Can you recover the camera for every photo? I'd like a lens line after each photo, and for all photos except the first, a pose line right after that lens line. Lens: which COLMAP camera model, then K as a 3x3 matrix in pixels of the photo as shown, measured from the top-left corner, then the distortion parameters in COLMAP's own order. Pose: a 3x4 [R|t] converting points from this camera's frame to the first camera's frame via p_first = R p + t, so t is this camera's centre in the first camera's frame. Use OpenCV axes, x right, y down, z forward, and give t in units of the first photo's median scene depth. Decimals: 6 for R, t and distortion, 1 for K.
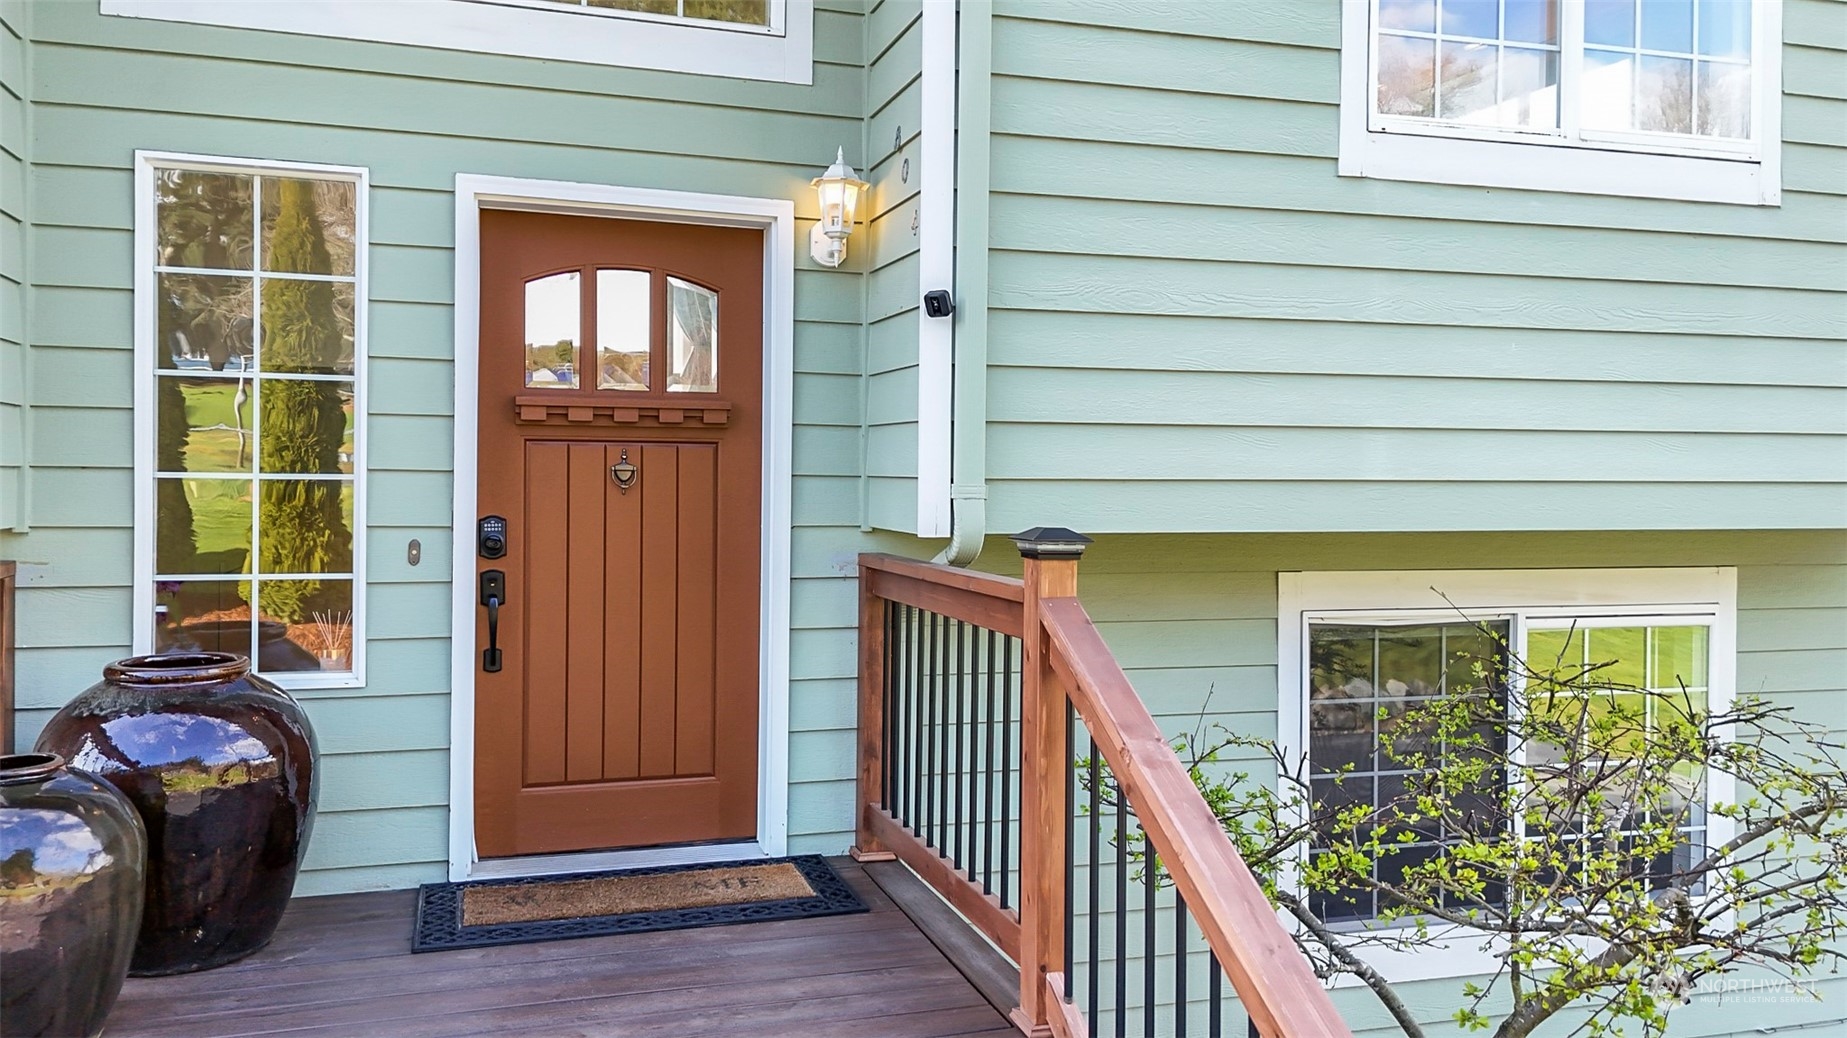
lens RADIAL K [[1457.2, 0, 923.5], [0, 1457.2, 519.0], [0, 0, 1]] dist [0.071268, -0.003435]
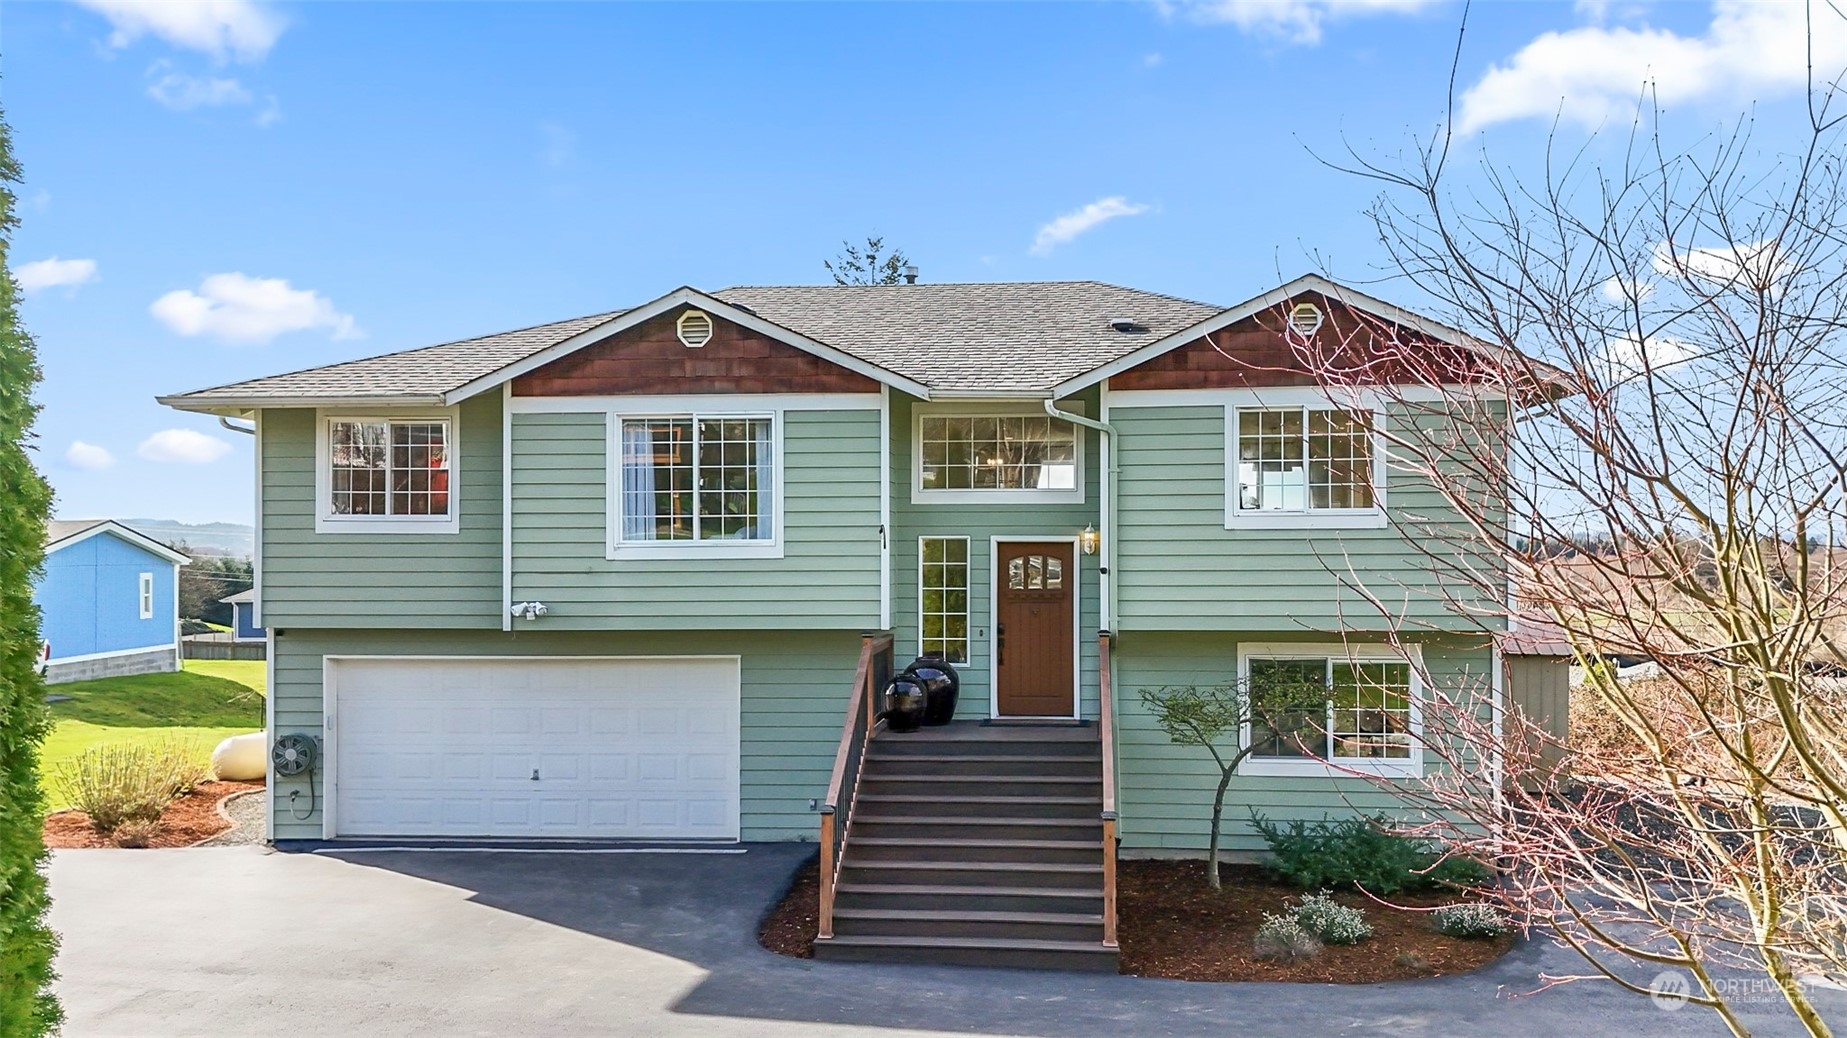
lens RADIAL K [[1457.2, 0, 923.5], [0, 1457.2, 519.0], [0, 0, 1]] dist [0.071268, -0.003435]
pose [[0.914094, -0.021585, -0.404928, 1.031511], [0.000877, 0.998685, -0.051255, -0.077006], [0.405501, 0.046497, 0.912911, -2.474395]]
